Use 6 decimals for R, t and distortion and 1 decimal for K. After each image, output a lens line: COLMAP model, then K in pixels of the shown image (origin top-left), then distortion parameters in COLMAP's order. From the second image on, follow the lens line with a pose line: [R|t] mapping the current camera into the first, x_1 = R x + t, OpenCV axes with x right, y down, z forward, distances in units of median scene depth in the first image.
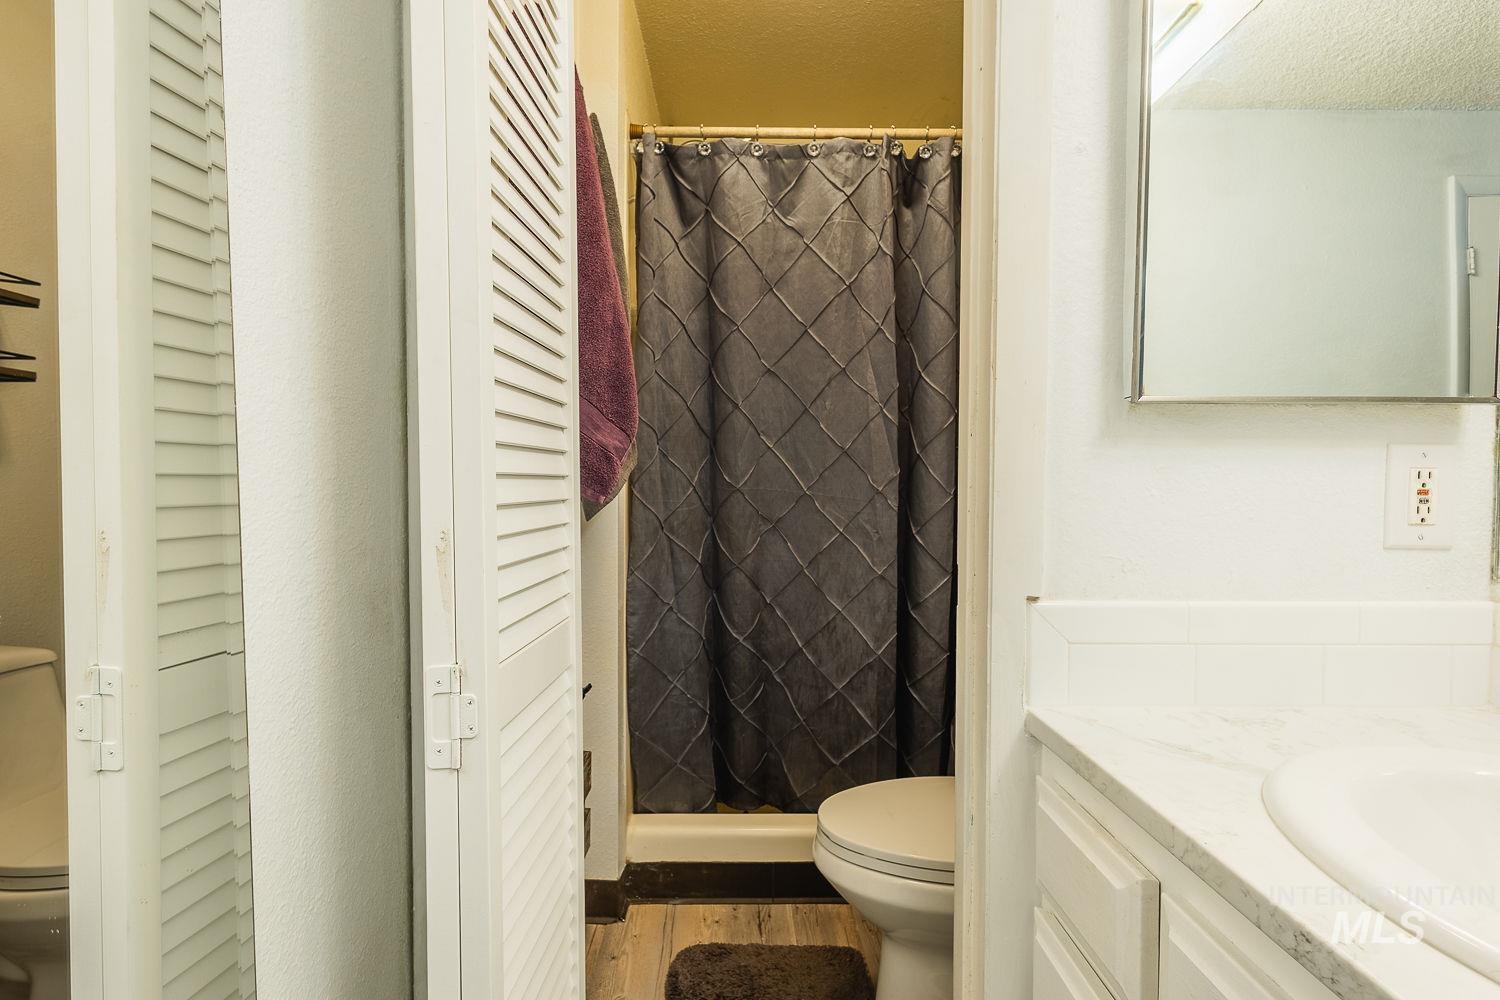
lens RADIAL K [[710.2, 0, 750.0], [0, 710.2, 500.0], [0, 0, 1]] dist [0.001079, -0.000587]
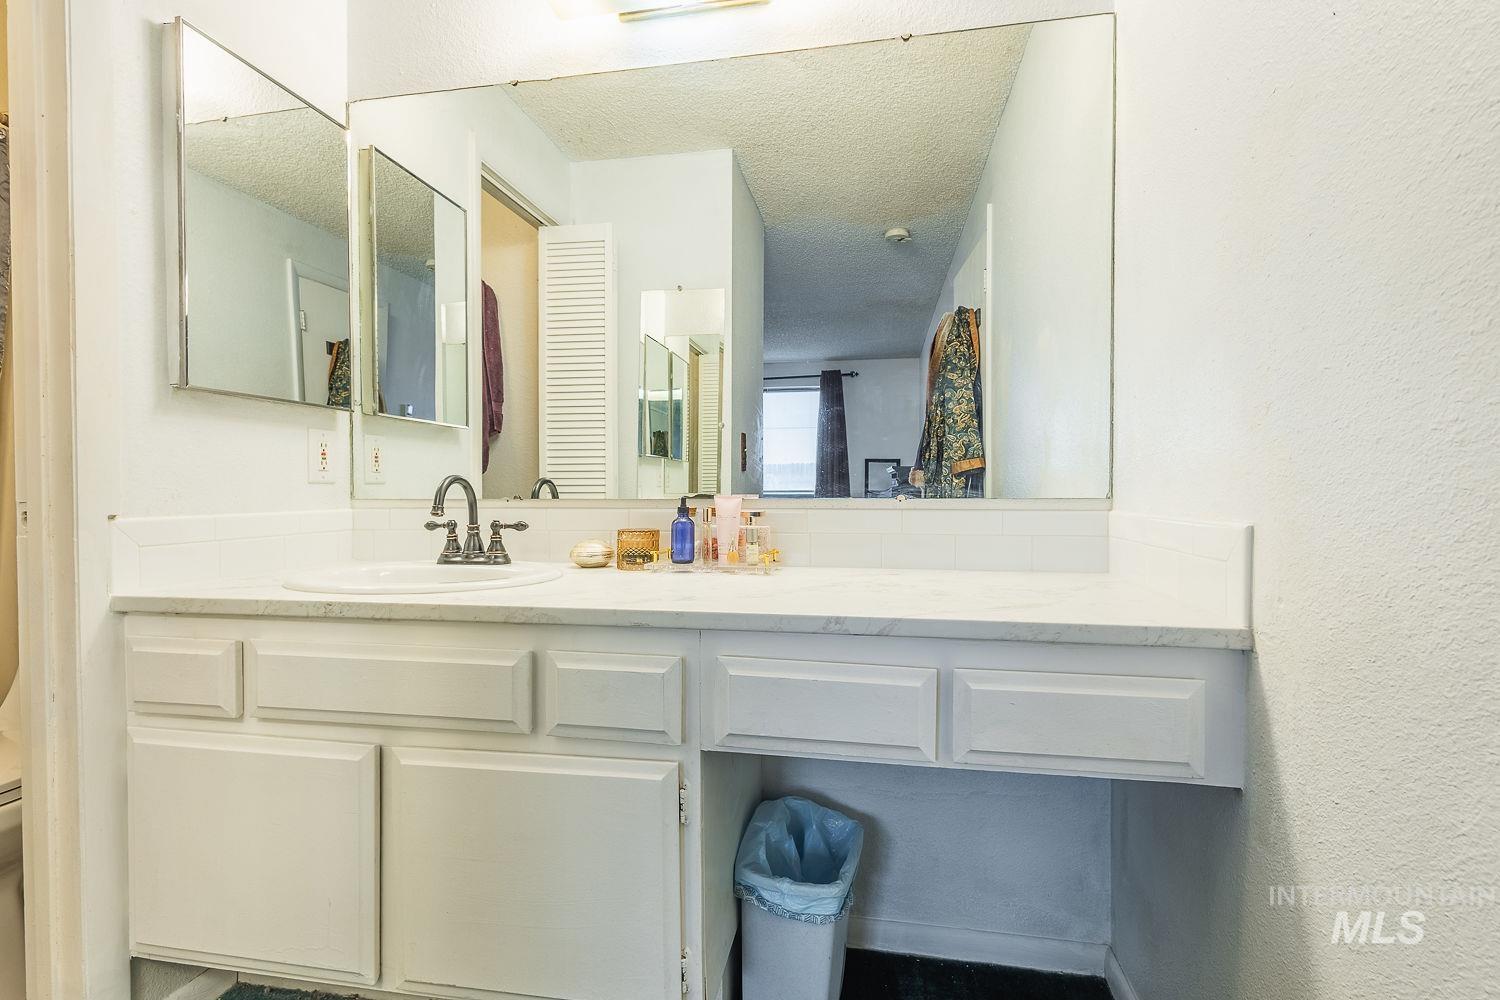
lens RADIAL K [[687.9, 0, 750.0], [0, 687.9, 500.0], [0, 0, 1]] dist [0.002695, -0.001185]
pose [[0.177278, -0.024037, 0.983867, -0.719059], [0.028100, 0.999418, 0.019354, 0.112374], [-0.983760, 0.024215, 0.177850, -0.494988]]
